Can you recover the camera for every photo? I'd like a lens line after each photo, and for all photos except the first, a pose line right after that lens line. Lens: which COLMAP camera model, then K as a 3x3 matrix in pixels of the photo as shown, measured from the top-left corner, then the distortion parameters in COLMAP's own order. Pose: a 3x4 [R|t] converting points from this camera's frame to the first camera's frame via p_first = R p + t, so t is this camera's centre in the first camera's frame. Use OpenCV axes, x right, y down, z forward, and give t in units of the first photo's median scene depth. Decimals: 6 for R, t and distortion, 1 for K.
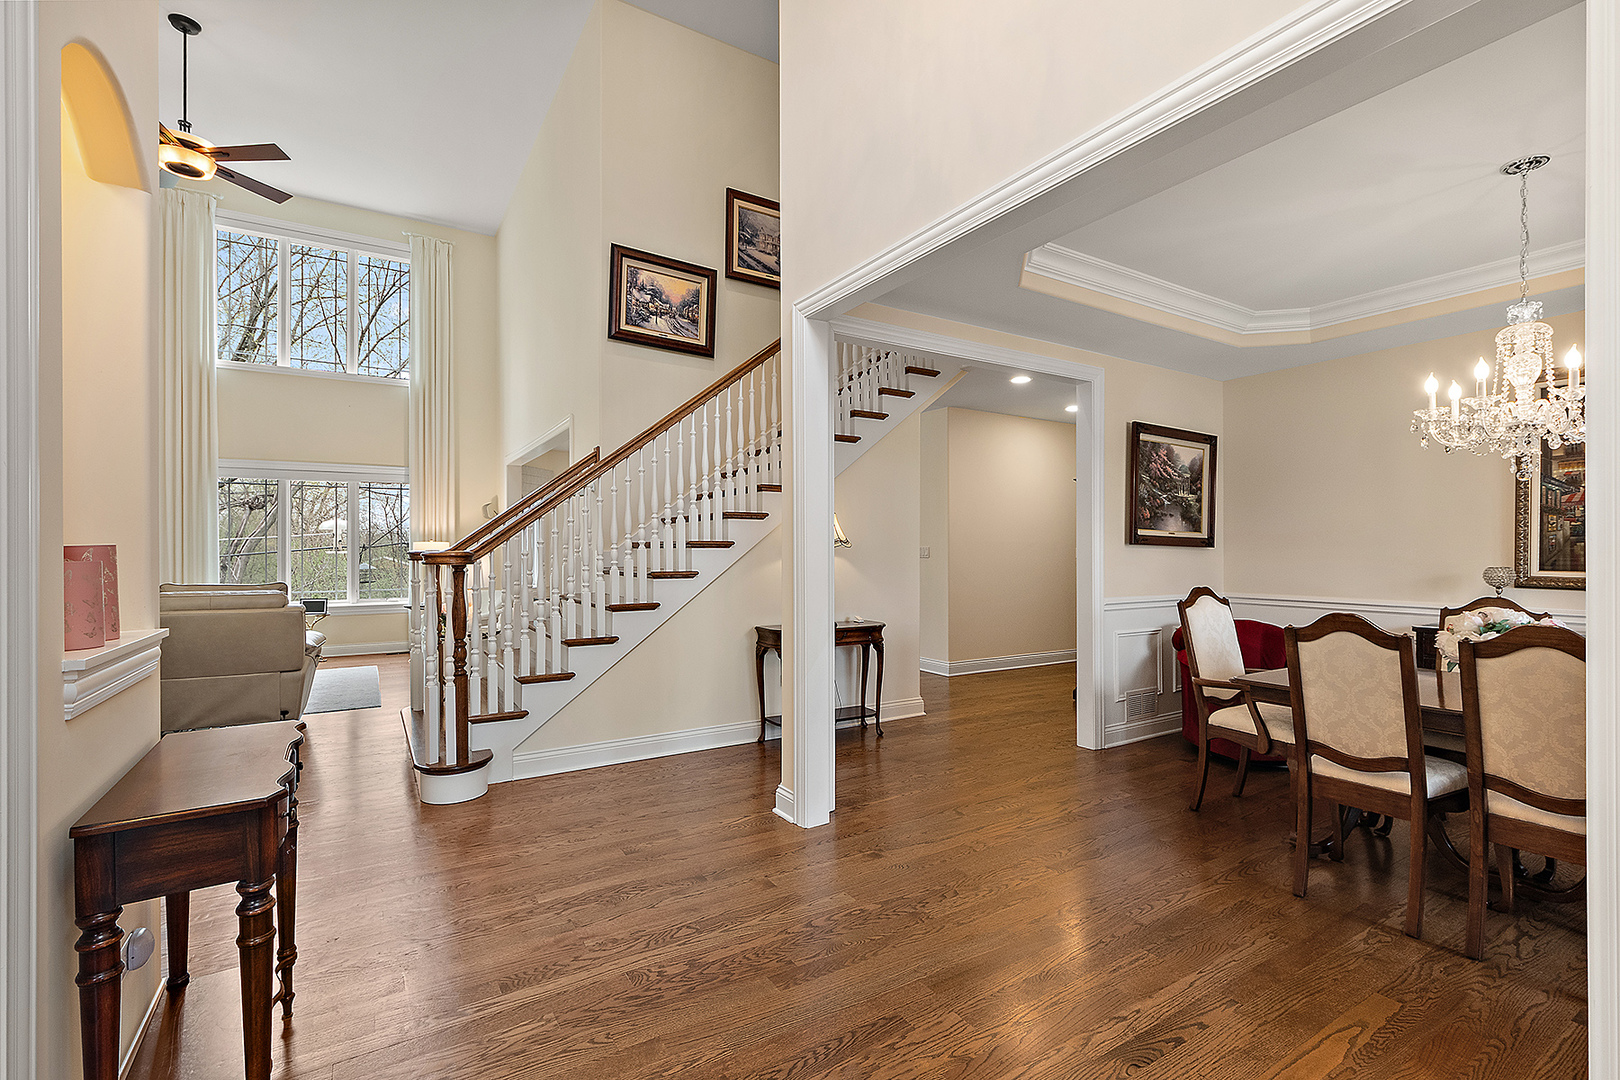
lens RADIAL K [[724.9, 0, 808.3], [0, 724.9, 557.1], [0, 0, 1]] dist [-0.001738, -0.002002]
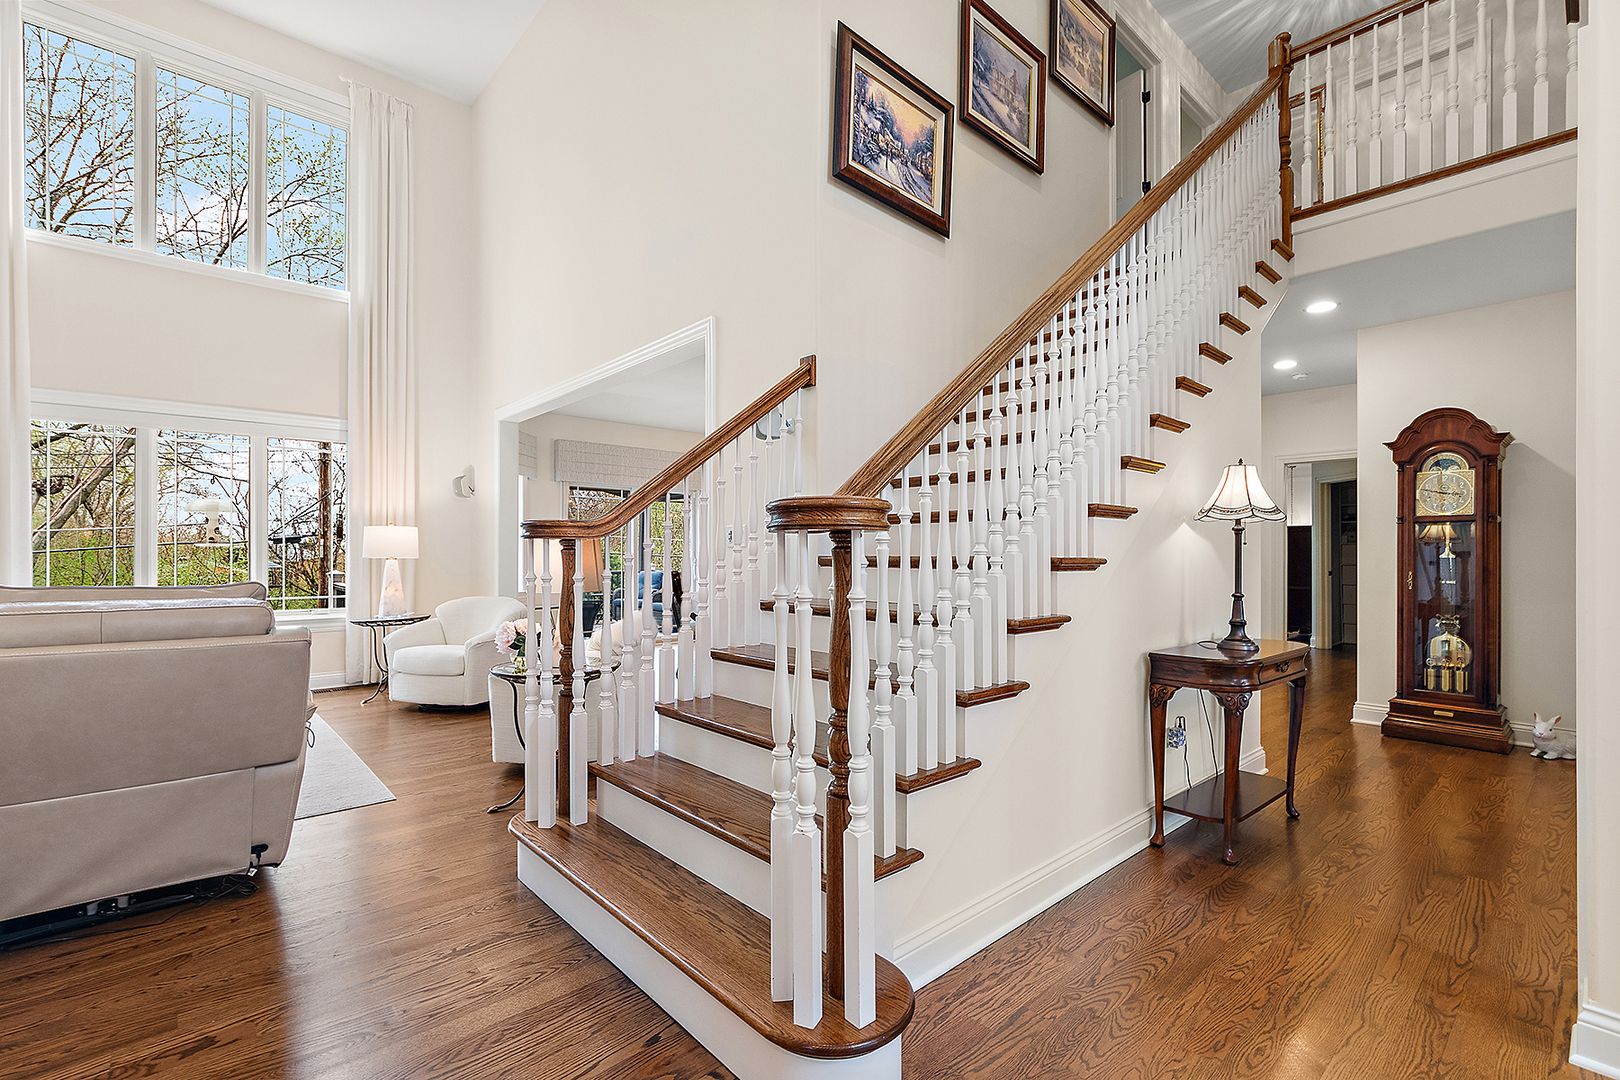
lens RADIAL K [[724.9, 0, 801.5], [0, 724.9, 553.0], [0, 0, 1]] dist [-0.001738, -0.002002]
pose [[0.984287, 0.001883, 0.176563, -0.392853], [0.000619, 0.999900, -0.014118, 0.019925], [-0.176572, 0.014006, 0.984188, 0.399029]]
